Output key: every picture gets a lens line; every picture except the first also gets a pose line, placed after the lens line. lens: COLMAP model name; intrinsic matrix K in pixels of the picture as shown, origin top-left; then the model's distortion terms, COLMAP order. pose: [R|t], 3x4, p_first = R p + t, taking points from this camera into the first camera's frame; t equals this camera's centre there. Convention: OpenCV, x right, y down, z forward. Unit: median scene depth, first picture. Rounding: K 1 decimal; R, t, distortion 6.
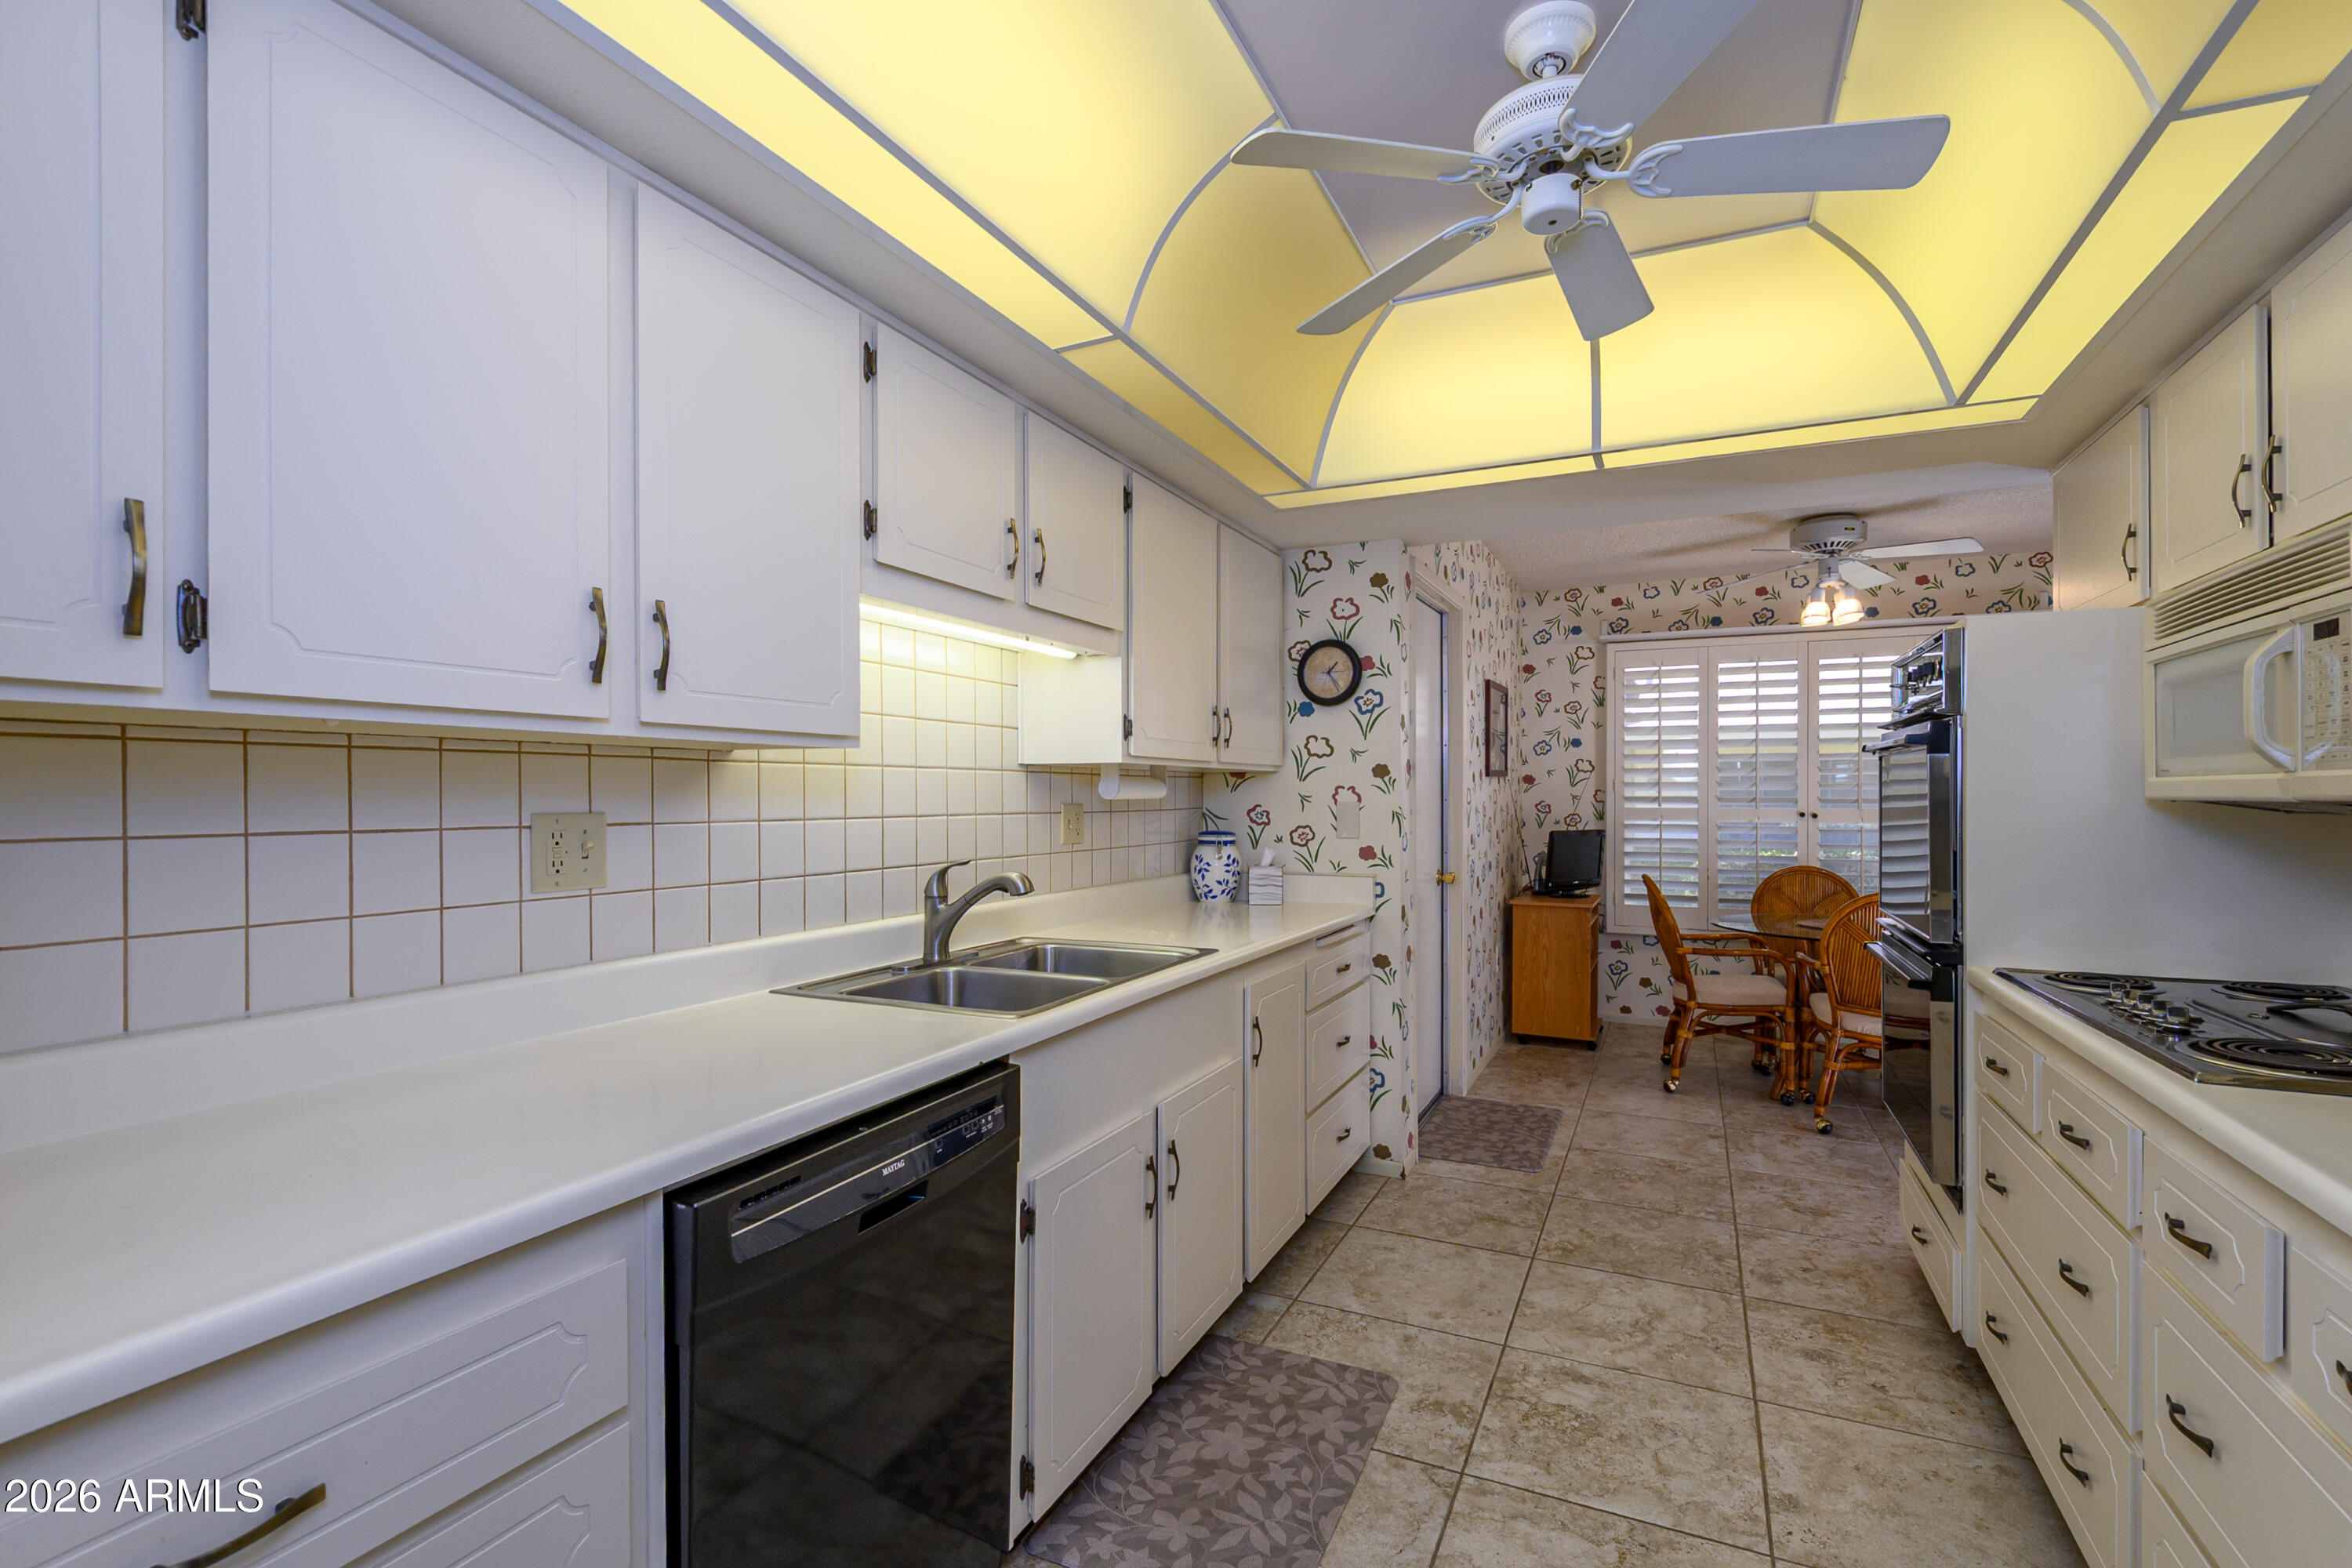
lens RADIAL K [[1035.9, 0, 1175.2], [0, 1035.9, 766.6], [0, 0, 1]] dist [0.001533, -0.000170]
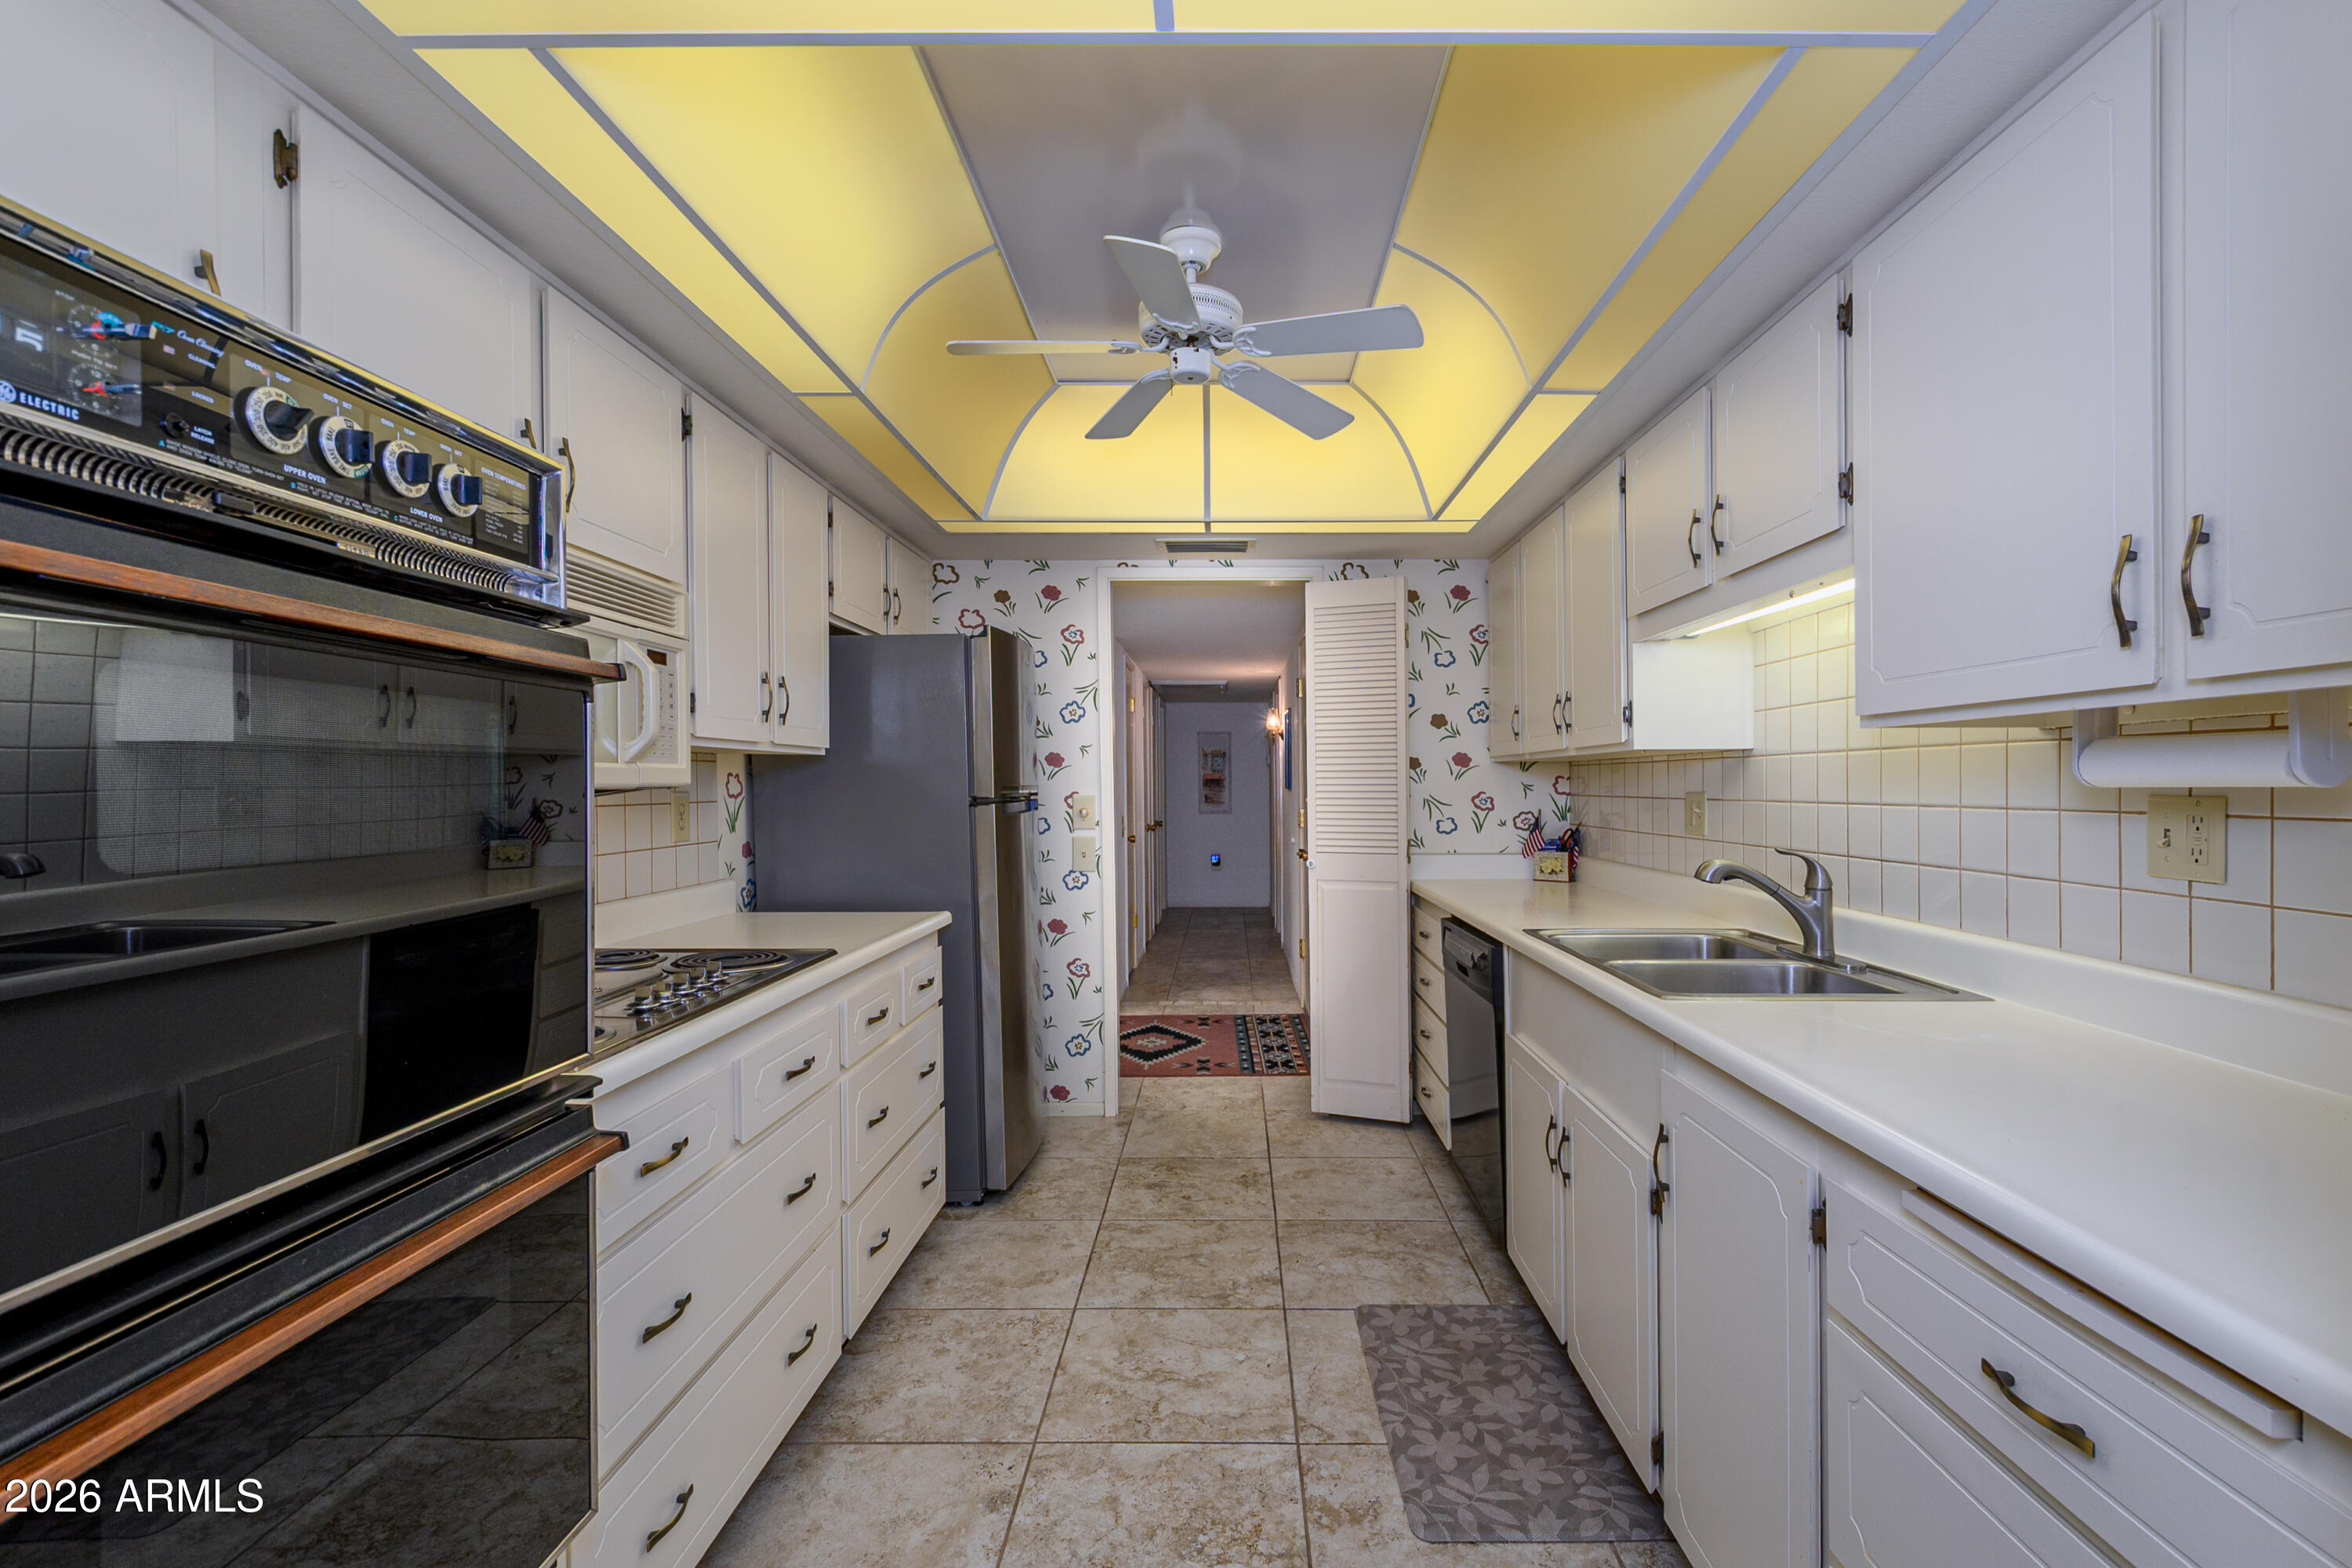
lens RADIAL K [[1035.9, 0, 1185.2], [0, 1035.9, 796.9], [0, 0, 1]] dist [0.001533, -0.000170]
pose [[-0.917015, 0.003535, -0.398836, 0.756389], [0.012162, 0.999744, -0.019103, 0.058264], [0.398666, -0.022368, -0.916823, 1.838968]]
